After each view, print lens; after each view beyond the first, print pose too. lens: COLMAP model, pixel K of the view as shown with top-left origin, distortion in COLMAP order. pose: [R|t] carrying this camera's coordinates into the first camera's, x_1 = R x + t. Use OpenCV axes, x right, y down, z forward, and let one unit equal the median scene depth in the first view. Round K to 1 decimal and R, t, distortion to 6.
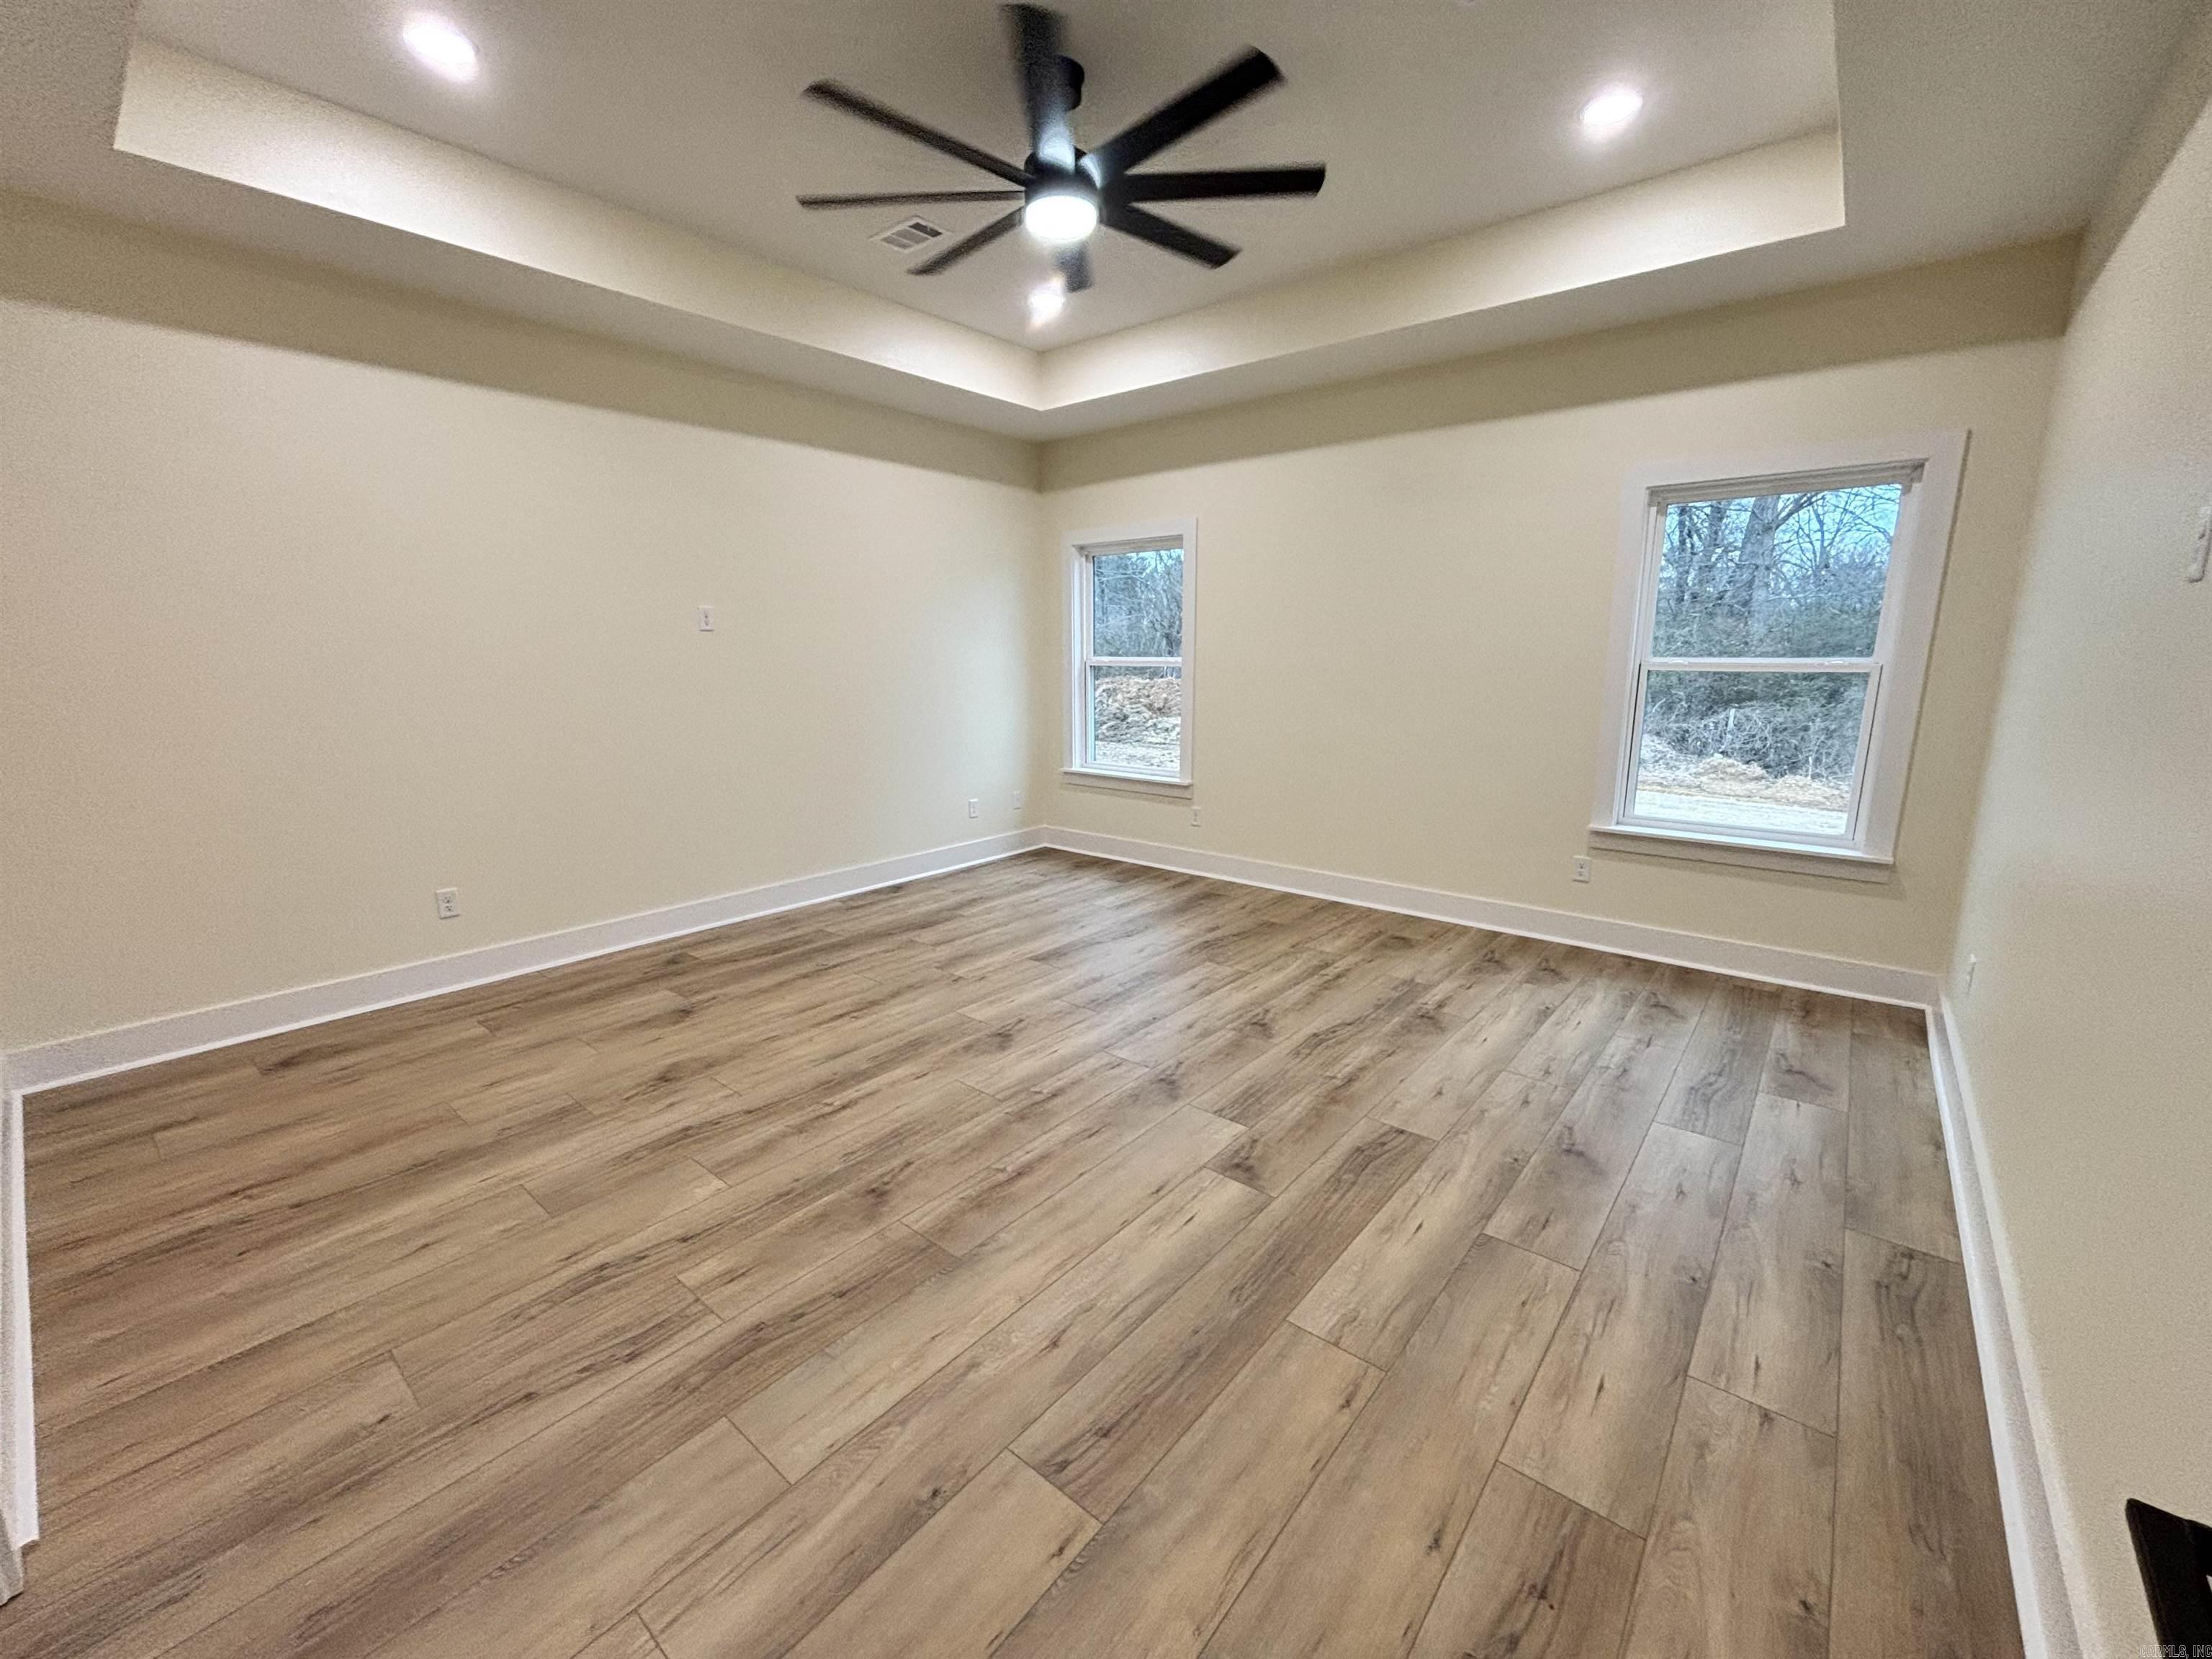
lens RADIAL K [[897.8, 0, 1103.0], [0, 897.8, 827.6], [0, 0, 1]] dist [0.000983, -0.000421]
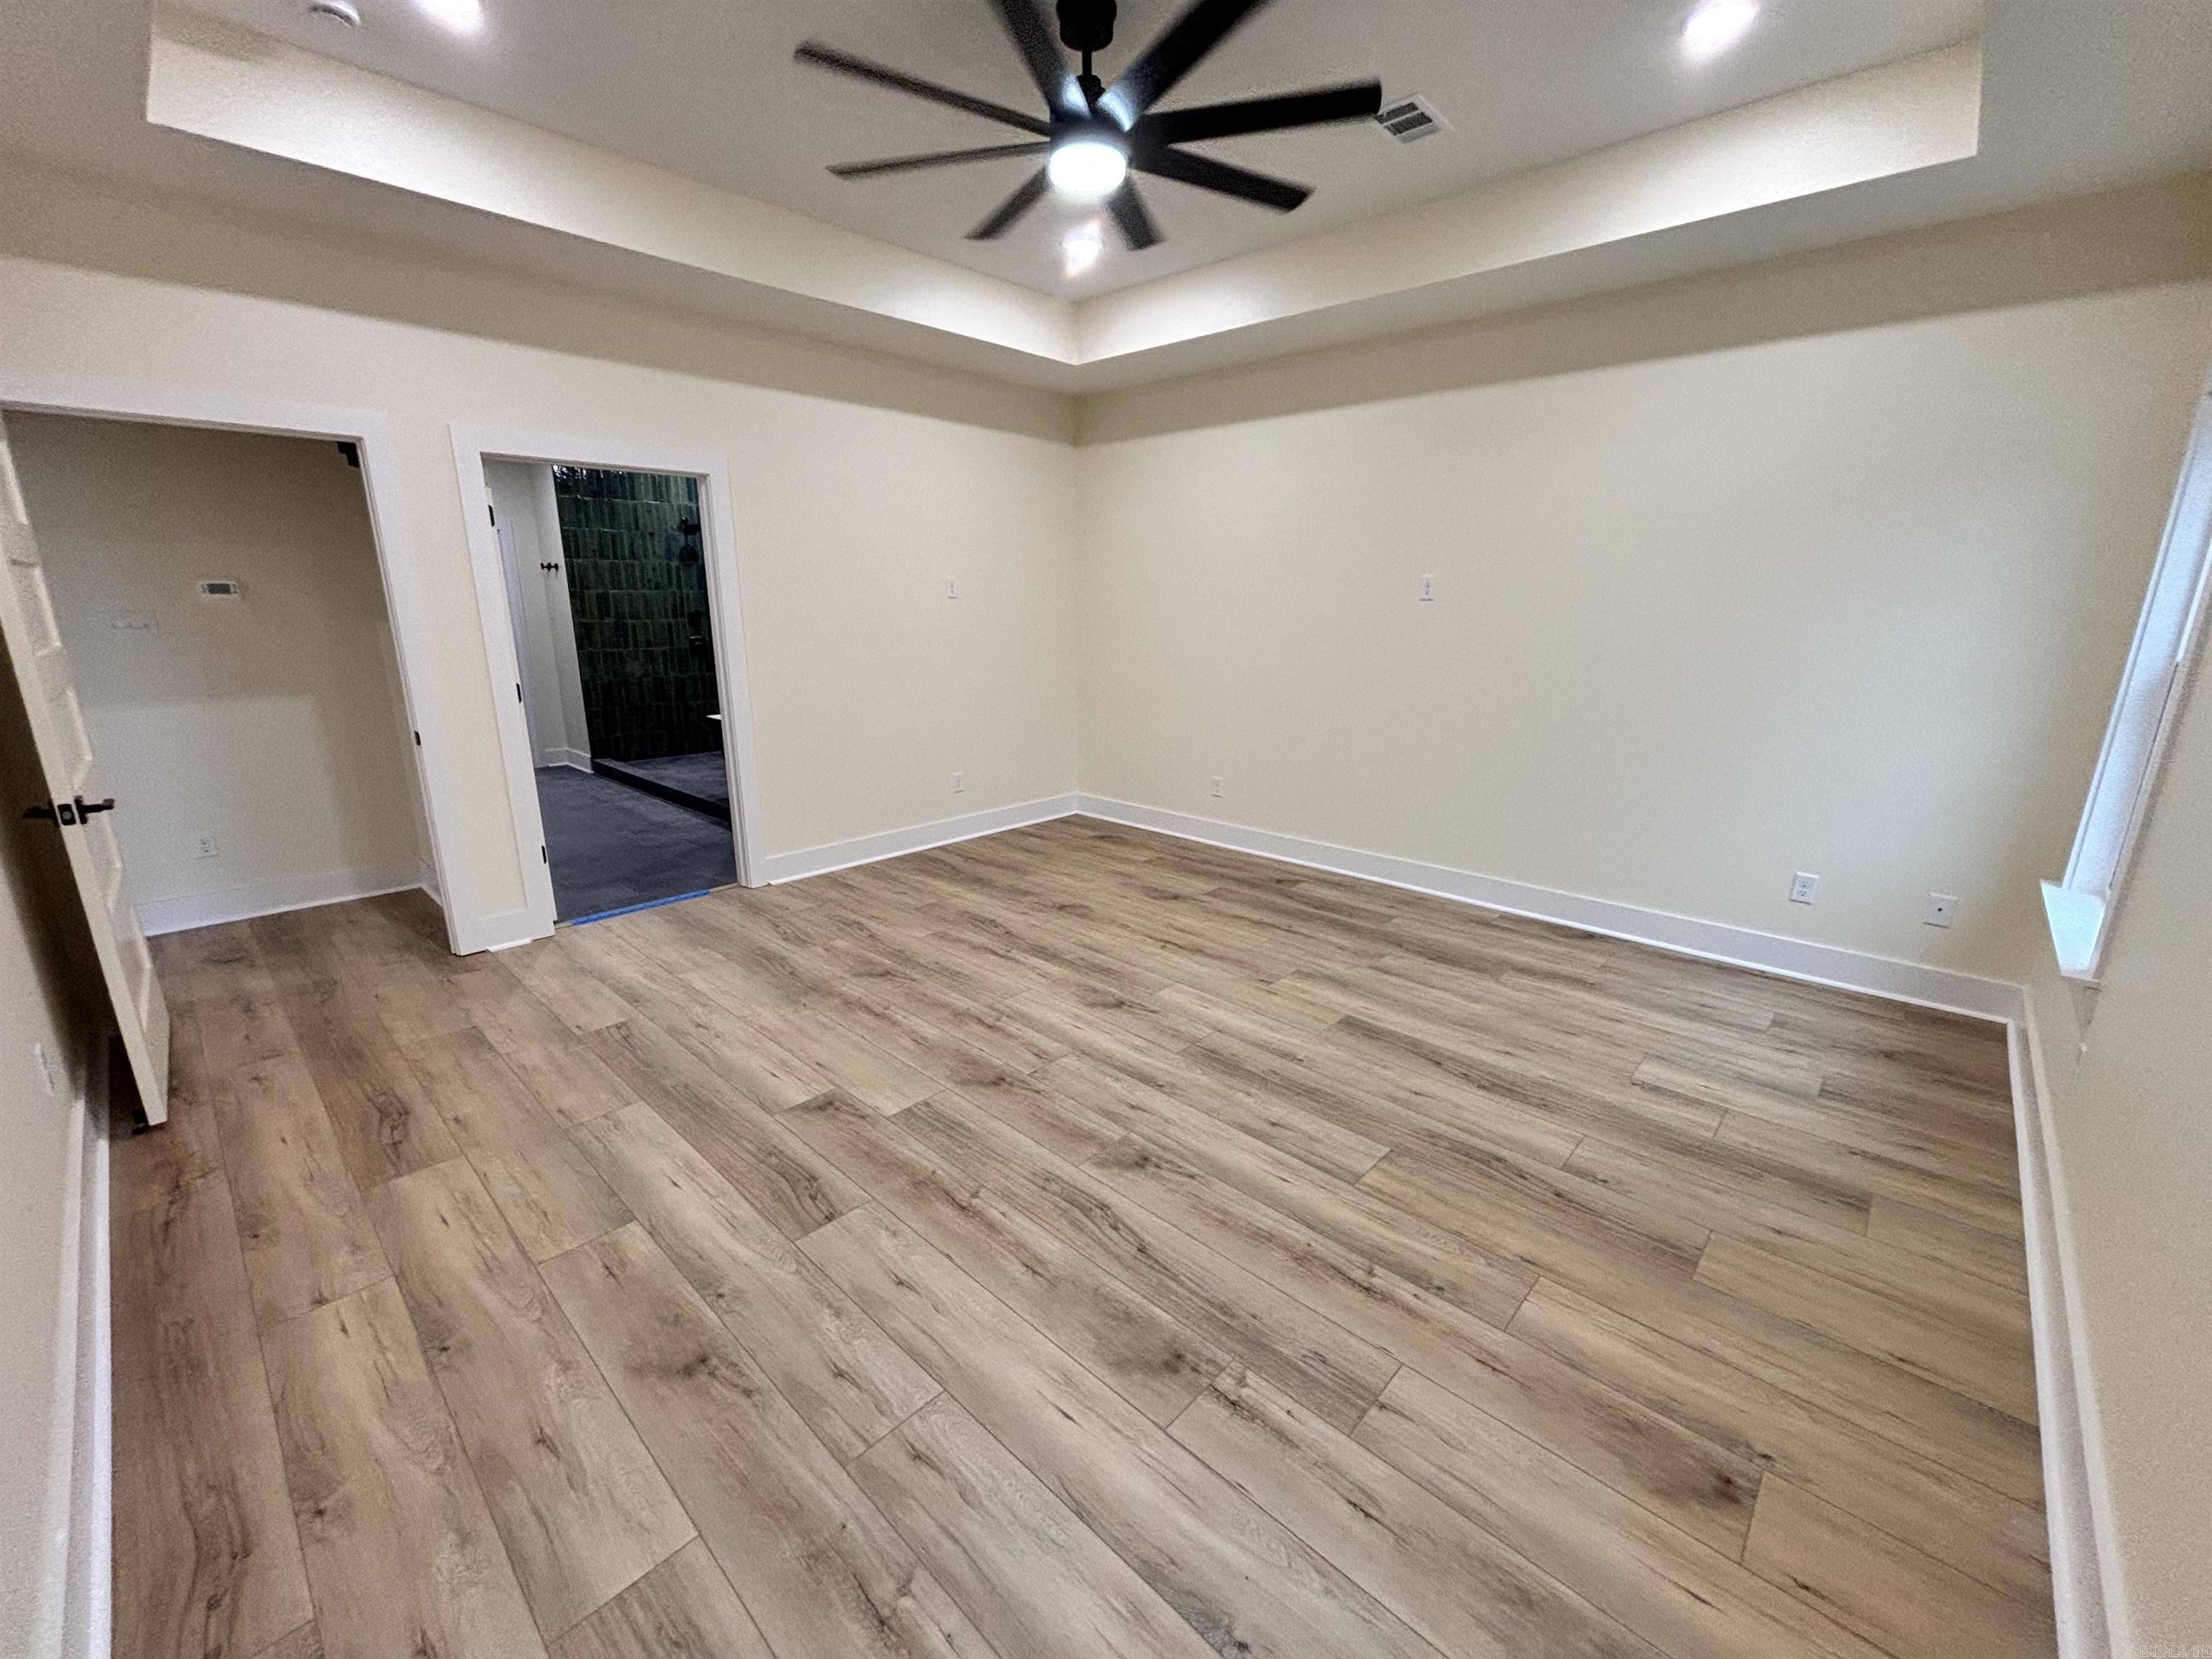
lens RADIAL K [[897.8, 0, 1103.0], [0, 897.8, 827.6], [0, 0, 1]] dist [0.000983, -0.000421]
pose [[-0.056529, 0.253630, -0.965648, 0.835057], [-0.199790, 0.944758, 0.259839, -0.225146], [0.978207, 0.207615, -0.002733, 0.944149]]
